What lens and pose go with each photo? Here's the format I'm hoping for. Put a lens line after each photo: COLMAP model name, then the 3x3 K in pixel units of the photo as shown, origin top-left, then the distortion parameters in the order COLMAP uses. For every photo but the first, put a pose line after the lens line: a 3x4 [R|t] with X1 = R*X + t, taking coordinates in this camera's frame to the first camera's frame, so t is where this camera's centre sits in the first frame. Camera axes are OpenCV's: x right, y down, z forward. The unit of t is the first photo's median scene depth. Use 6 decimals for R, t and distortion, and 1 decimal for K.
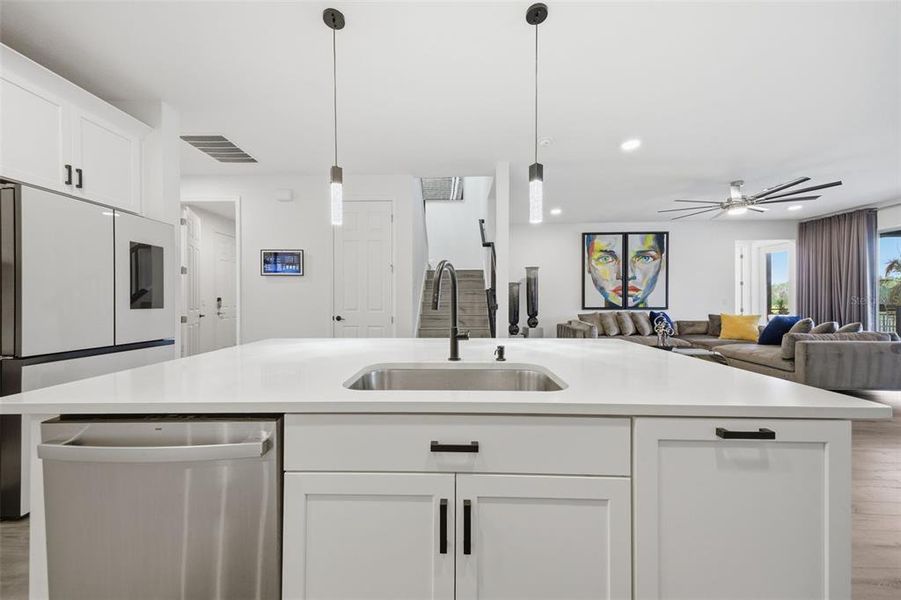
lens RADIAL K [[319.7, 0, 449.5], [0, 319.7, 300.2], [0, 0, 1]] dist [0.015953, -0.000203]
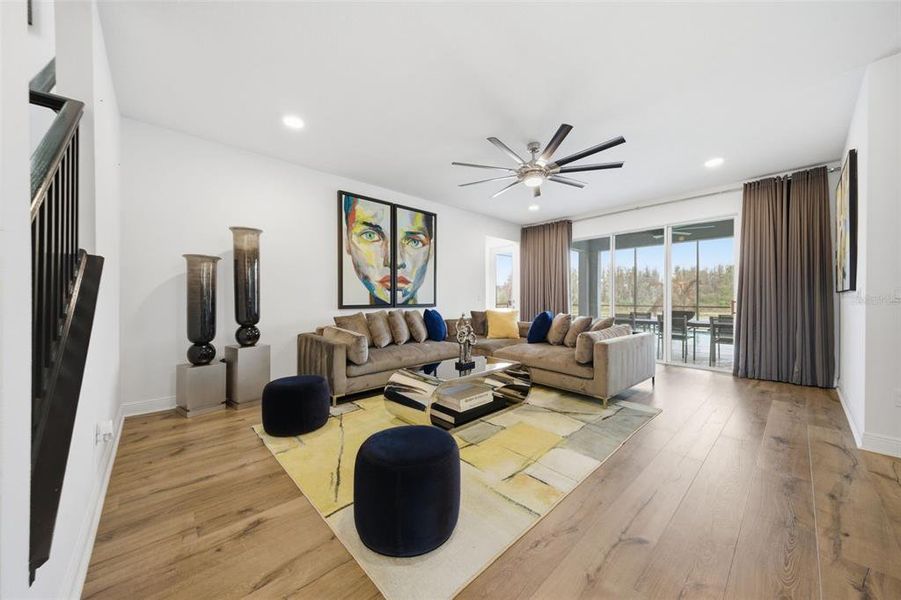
lens RADIAL K [[319.7, 0, 449.5], [0, 319.7, 300.2], [0, 0, 1]] dist [0.015953, -0.000203]
pose [[0.720767, -0.002222, 0.693174, 0.126660], [-0.002319, 0.999982, 0.005617, 0.007602], [-0.693174, -0.005656, 0.720748, 0.377681]]
